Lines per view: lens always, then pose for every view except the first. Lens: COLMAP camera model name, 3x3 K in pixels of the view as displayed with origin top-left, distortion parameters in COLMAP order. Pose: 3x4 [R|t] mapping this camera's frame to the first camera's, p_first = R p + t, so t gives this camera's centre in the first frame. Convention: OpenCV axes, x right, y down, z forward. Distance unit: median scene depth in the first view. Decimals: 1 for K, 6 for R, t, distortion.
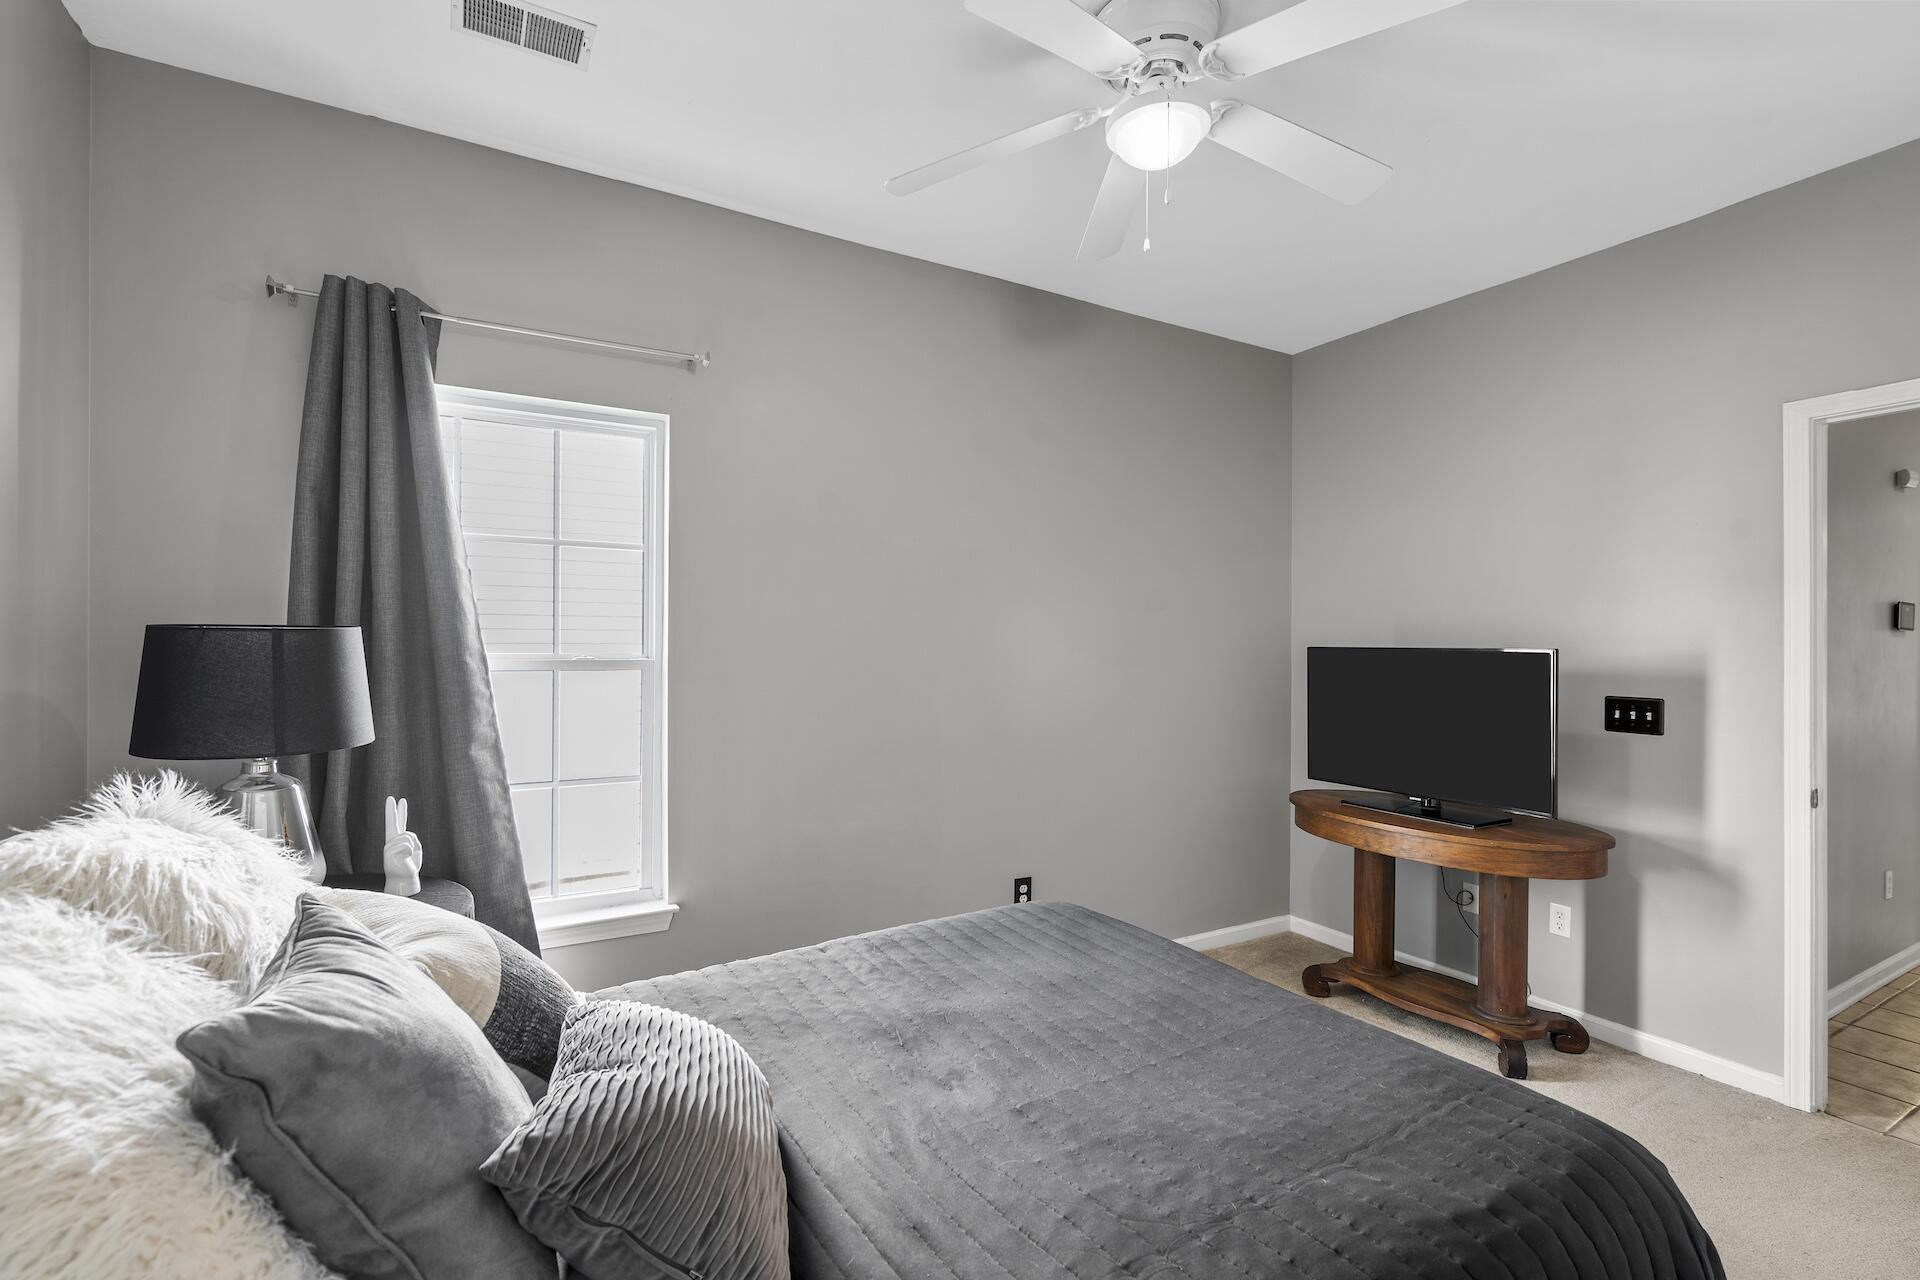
lens RADIAL K [[873.5, 0, 956.7], [0, 873.5, 646.6], [0, 0, 1]] dist [-0.002136, 0.000429]
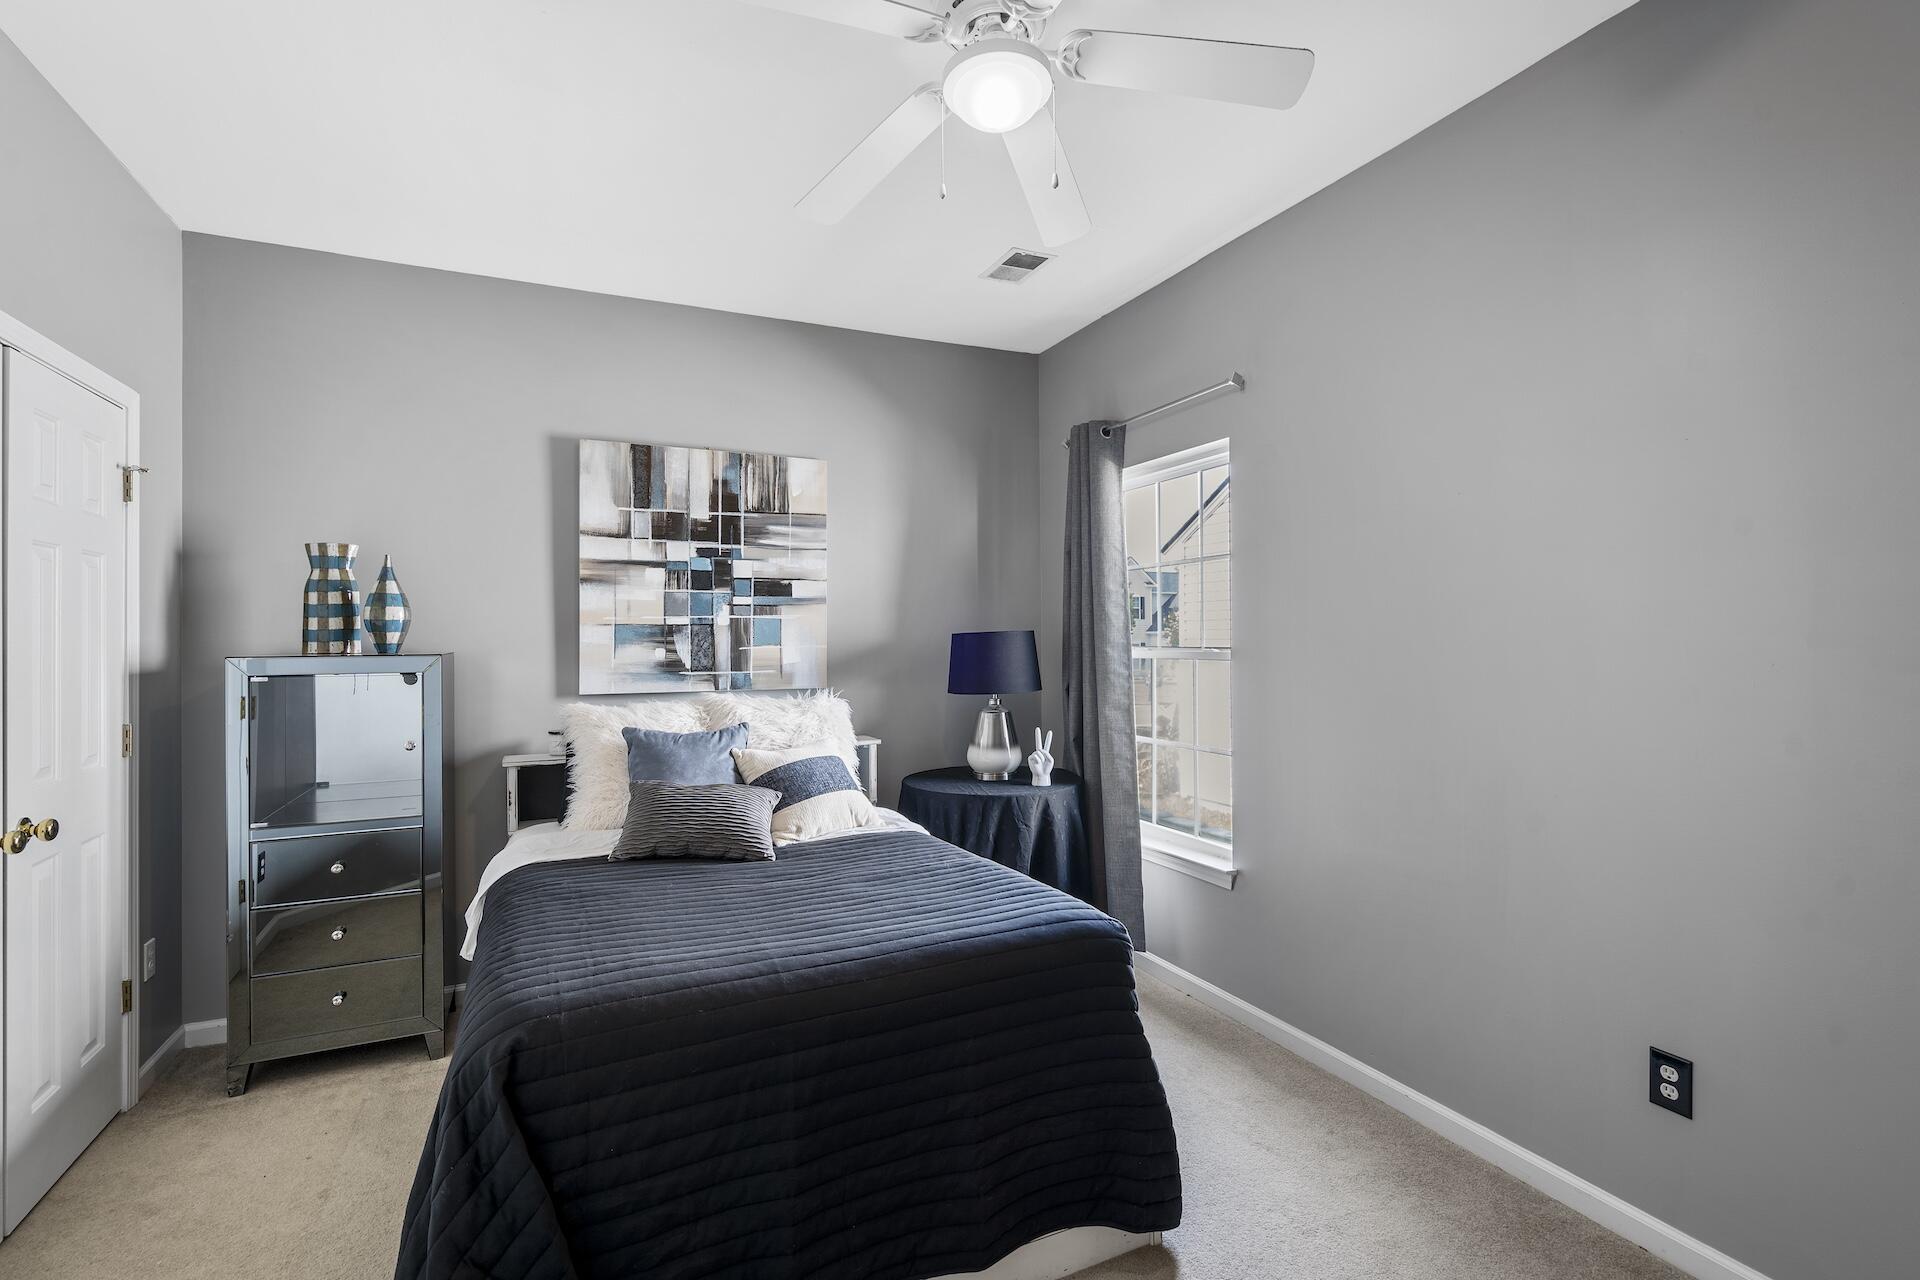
lens RADIAL K [[873.5, 0, 956.7], [0, 873.5, 646.6], [0, 0, 1]] dist [-0.002136, 0.000429]
pose [[-0.092487, 0.002874, -0.995710, 0.943522], [0.008145, 0.999965, 0.002129, 0.003692], [0.995681, -0.007913, -0.092507, 0.856343]]
